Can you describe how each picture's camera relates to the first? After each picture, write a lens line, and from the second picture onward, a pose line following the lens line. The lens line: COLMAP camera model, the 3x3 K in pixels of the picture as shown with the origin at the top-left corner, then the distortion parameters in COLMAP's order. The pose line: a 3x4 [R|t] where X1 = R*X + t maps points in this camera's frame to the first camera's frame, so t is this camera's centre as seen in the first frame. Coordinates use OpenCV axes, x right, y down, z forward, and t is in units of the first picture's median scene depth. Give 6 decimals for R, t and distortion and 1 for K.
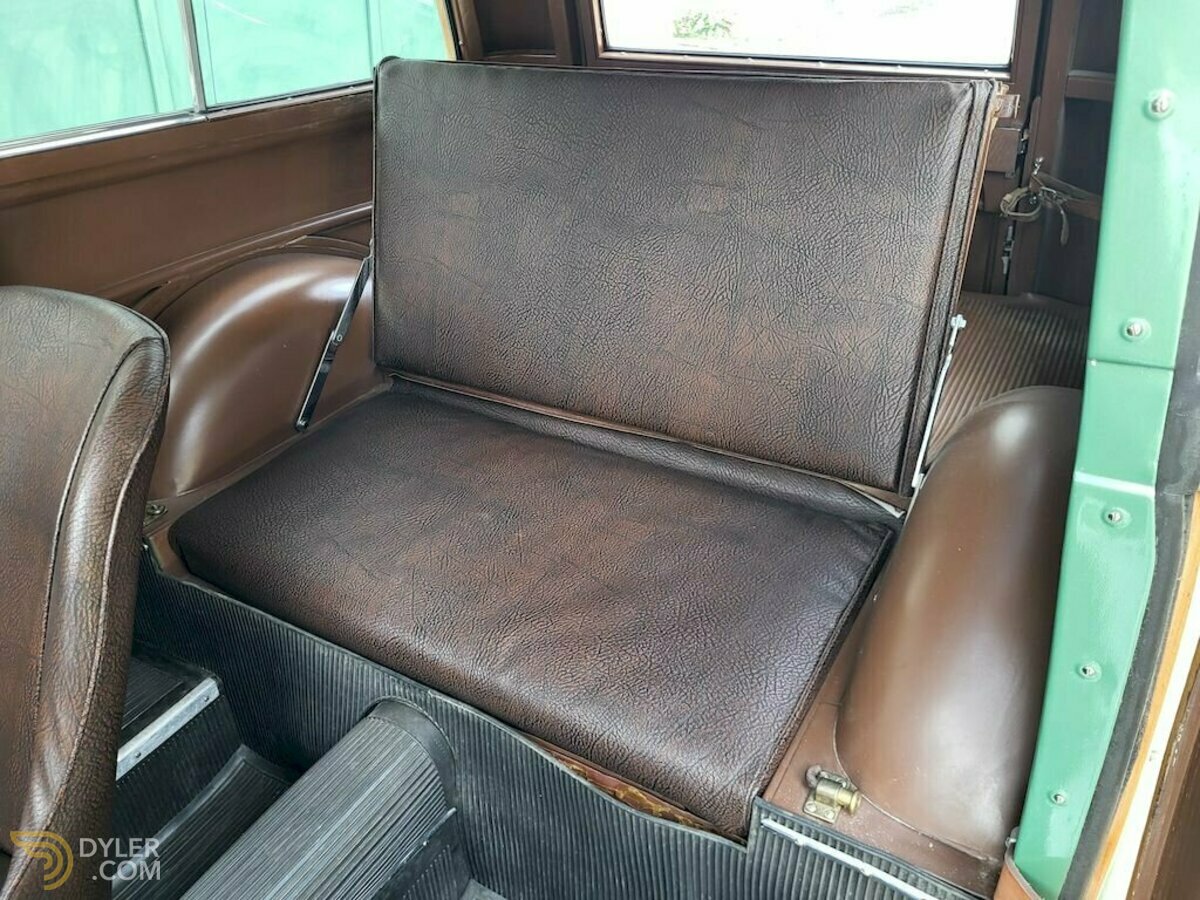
lens RADIAL K [[905.9, 0, 581.9], [0, 905.9, 449.8], [0, 0, 1]] dist [-0.002269, -0.002602]
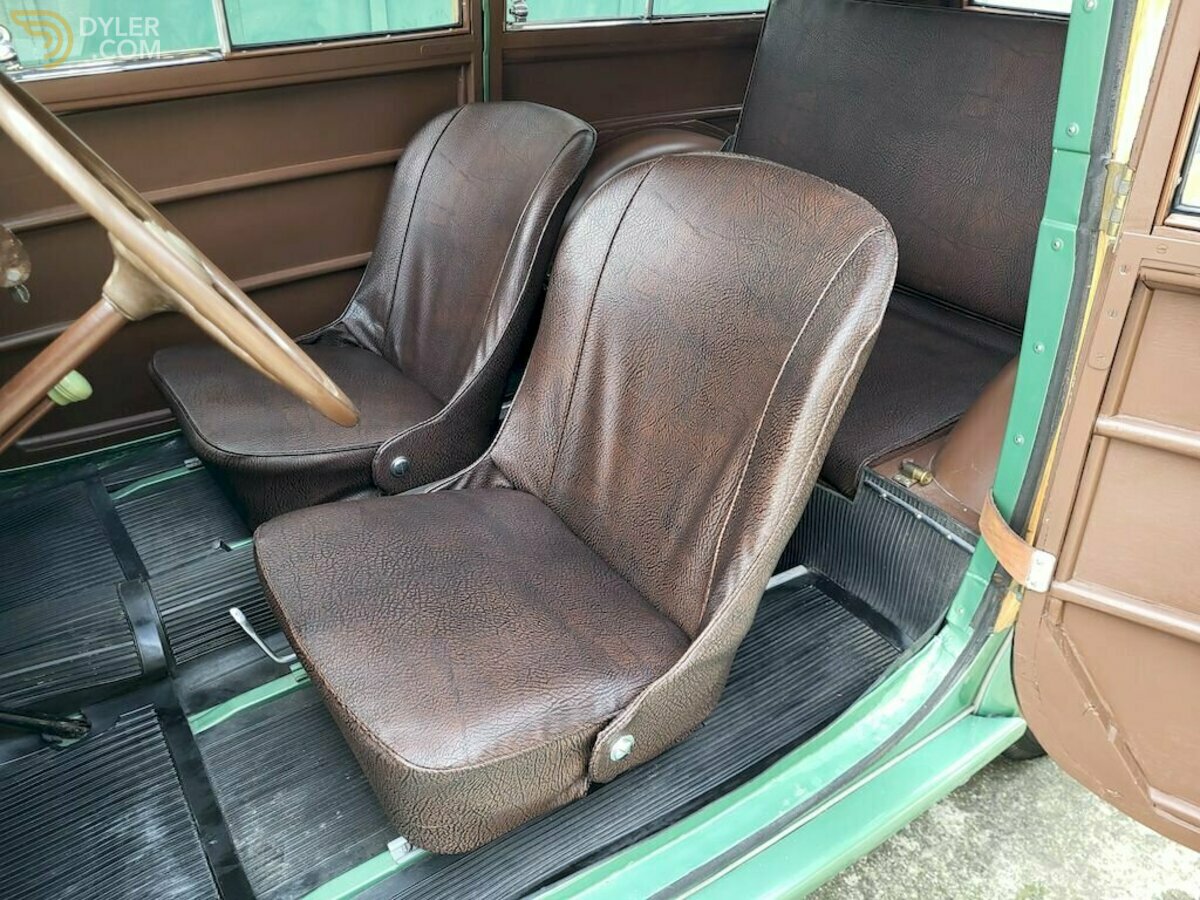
lens RADIAL K [[905.9, 0, 581.9], [0, 905.9, 449.8], [0, 0, 1]] dist [-0.002269, -0.002602]
pose [[0.896078, 0.247742, -0.368331, 0.333525], [-0.236856, 0.968624, 0.075278, 0.365805], [0.375424, 0.019787, 0.926642, -0.661889]]
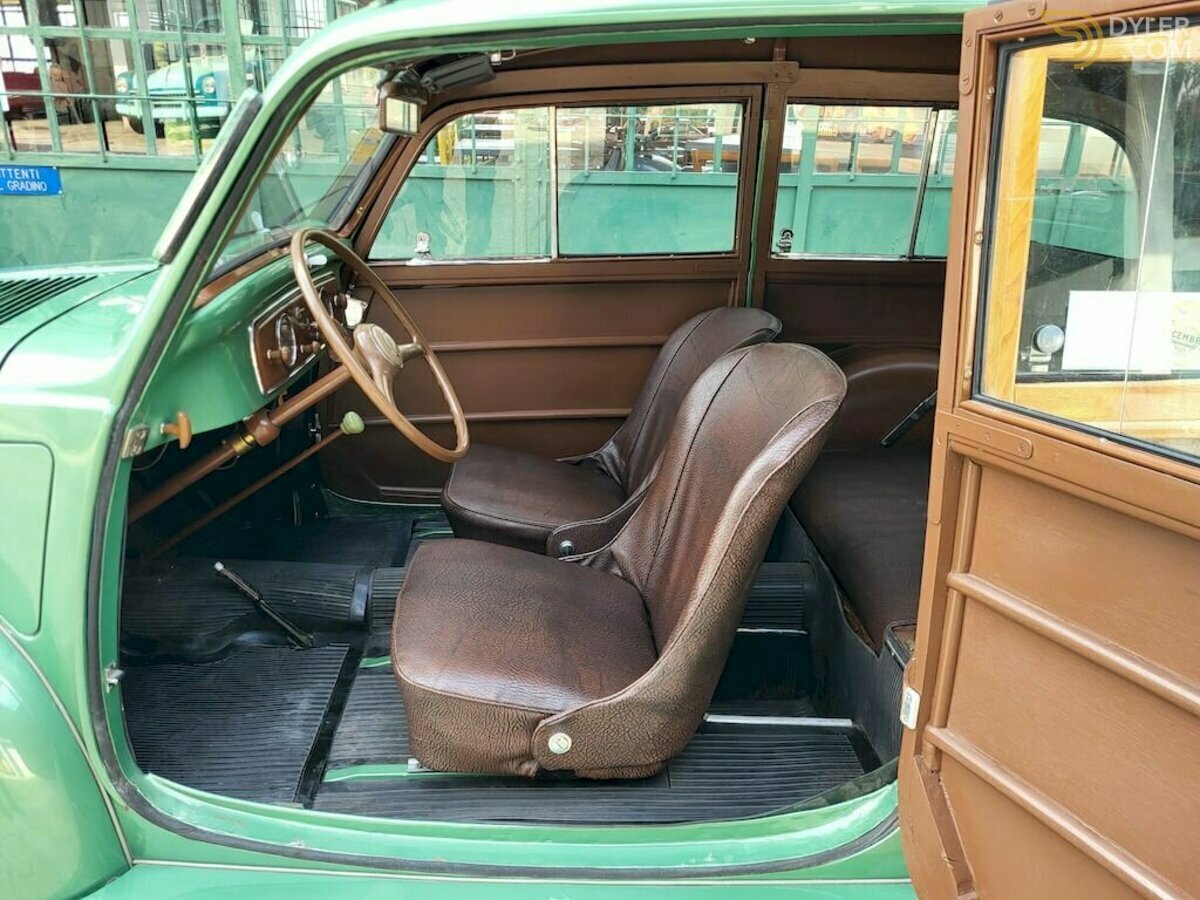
lens RADIAL K [[959.6, 0, 600.0], [0, 959.6, 450.0], [0, 0, 1]] dist [-0.044247, -0.009538]
pose [[0.505461, 0.270757, -0.819268, 1.385973], [-0.439166, 0.898034, 0.025838, 0.282397], [0.742726, 0.346734, 0.572829, -0.604357]]
